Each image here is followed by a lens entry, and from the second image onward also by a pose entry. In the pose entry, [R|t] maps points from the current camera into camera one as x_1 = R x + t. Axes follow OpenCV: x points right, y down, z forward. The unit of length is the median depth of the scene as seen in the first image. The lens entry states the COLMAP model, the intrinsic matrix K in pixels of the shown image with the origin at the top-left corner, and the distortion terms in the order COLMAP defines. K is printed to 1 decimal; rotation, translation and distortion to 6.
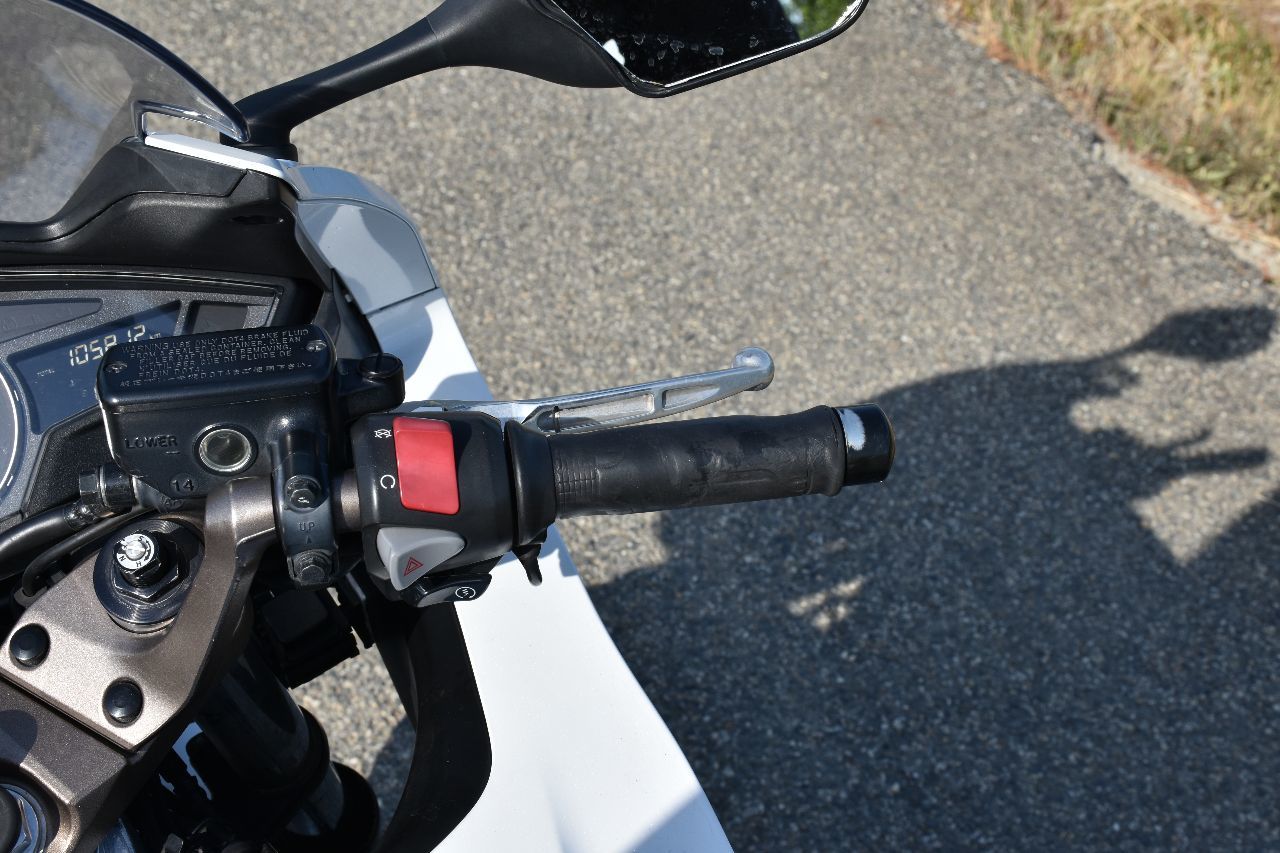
lens RADIAL K [[1814.7, 0, 638.4], [0, 1814.7, 444.7], [0, 0, 1]] dist [-0.002493, 0.061524]
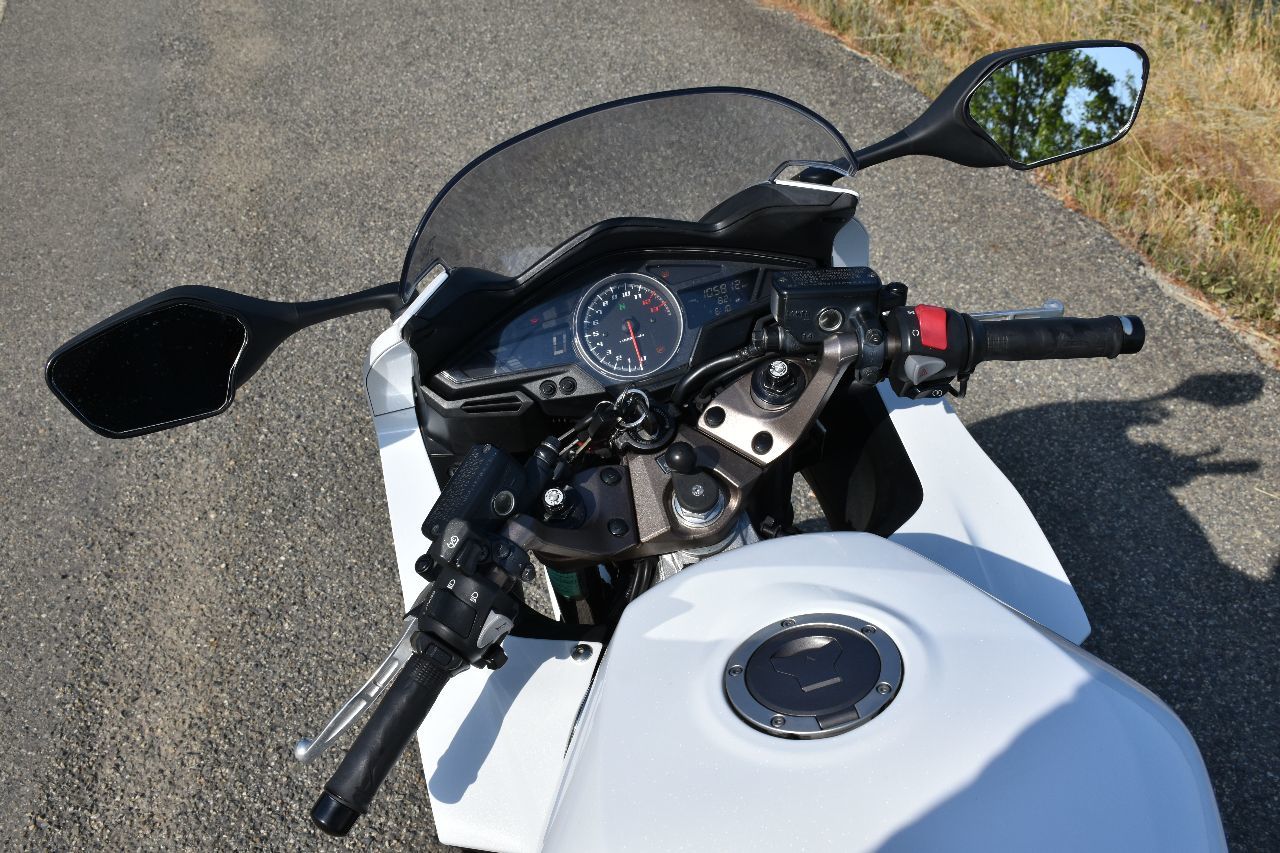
lens RADIAL K [[1288.4, 0, 640.0], [0, 1288.4, 426.5], [0, 0, 1]] dist [-0.010988, 0.008204]
pose [[0.994089, 0.048353, -0.097206, -0.064465], [-0.052749, 0.997674, -0.043178, 0.044857], [0.094892, 0.048051, 0.994327, -0.116189]]
